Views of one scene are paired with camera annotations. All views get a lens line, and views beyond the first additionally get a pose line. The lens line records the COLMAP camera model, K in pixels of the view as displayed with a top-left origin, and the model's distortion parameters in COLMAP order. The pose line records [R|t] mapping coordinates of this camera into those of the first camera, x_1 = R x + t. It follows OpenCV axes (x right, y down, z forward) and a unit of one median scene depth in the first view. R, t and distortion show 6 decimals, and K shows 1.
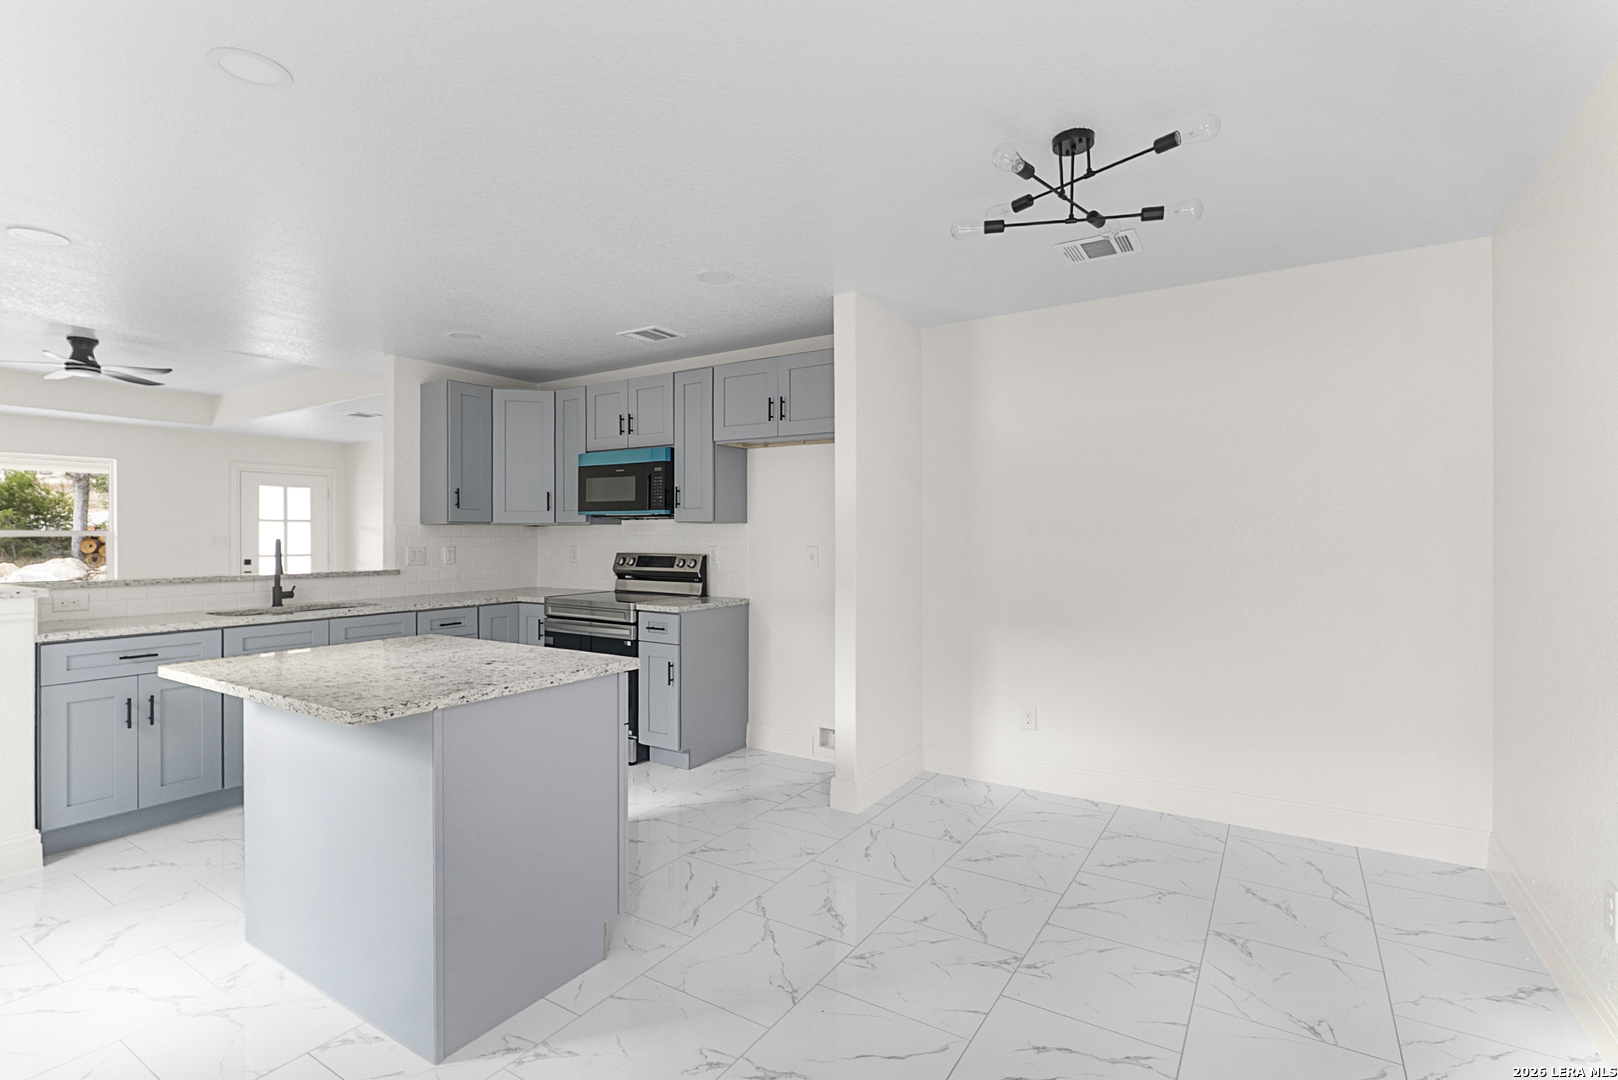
lens RADIAL K [[758.1, 0, 805.8], [0, 758.1, 539.1], [0, 0, 1]] dist [-0.000386, -0.000013]
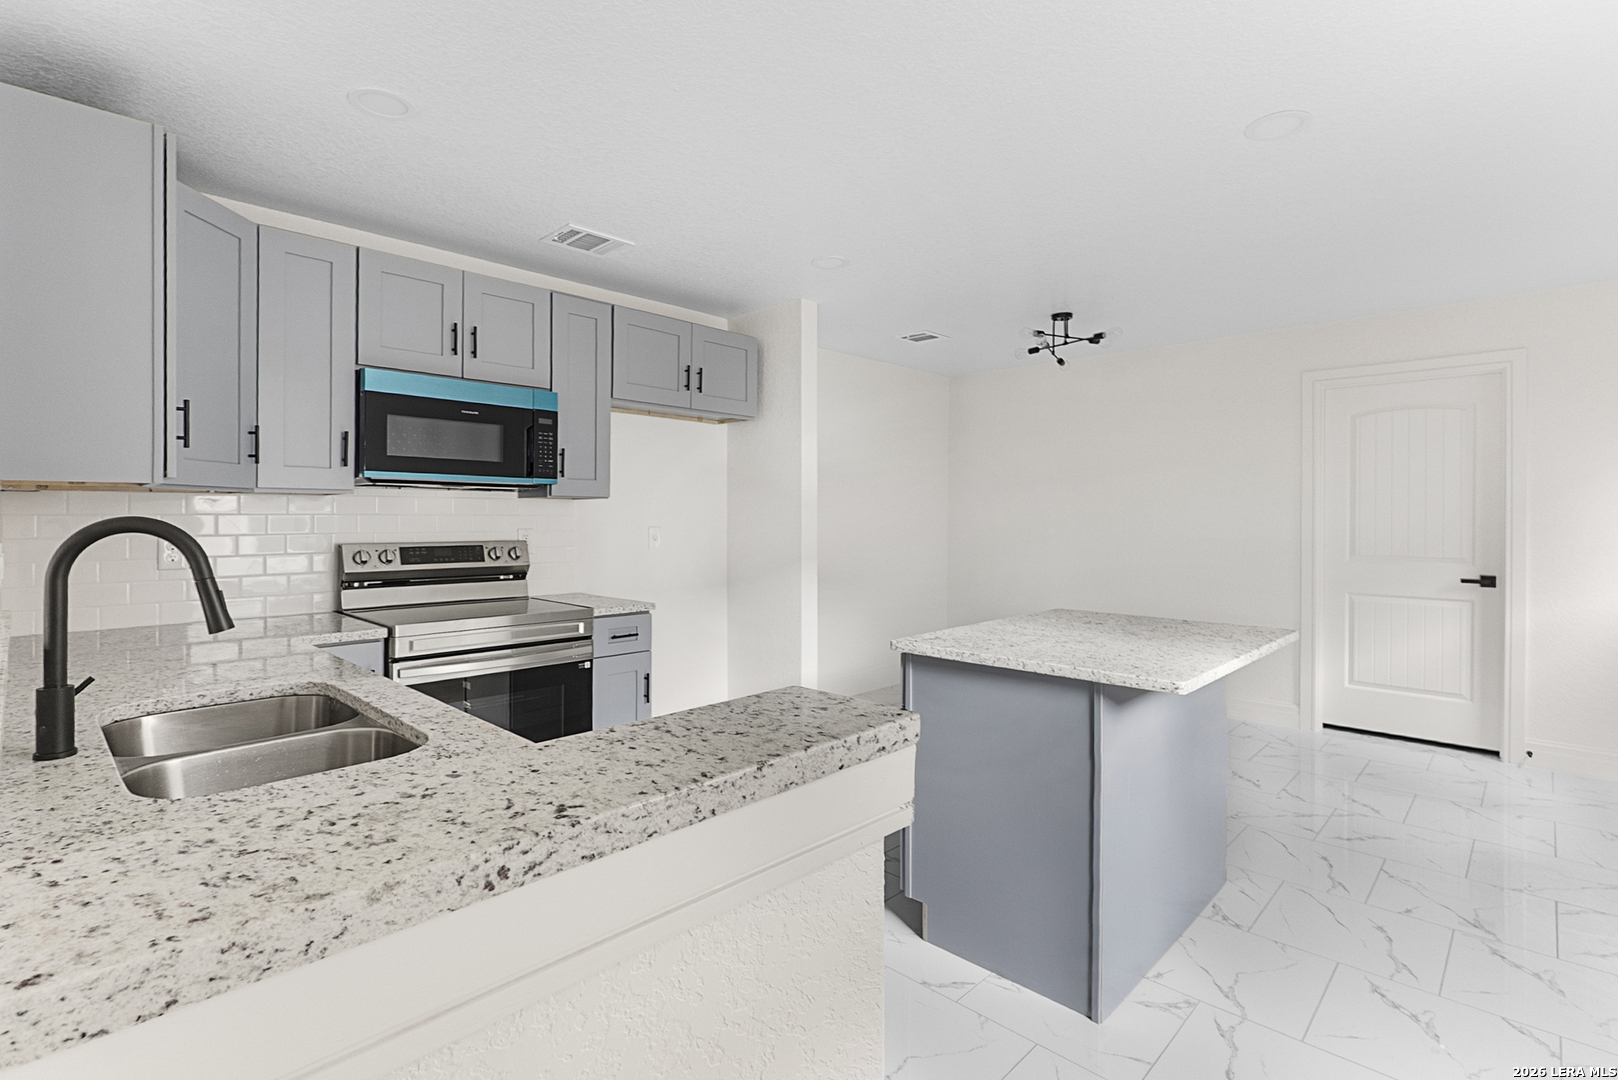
lens RADIAL K [[758.1, 0, 809.0], [0, 758.1, 526.2], [0, 0, 1]] dist [-0.000386, -0.000013]
pose [[0.217127, -0.009980, 0.976092, -0.783578], [0.002181, 0.999950, 0.009739, -0.000121], [-0.976141, 0.000014, 0.217138, 0.564139]]
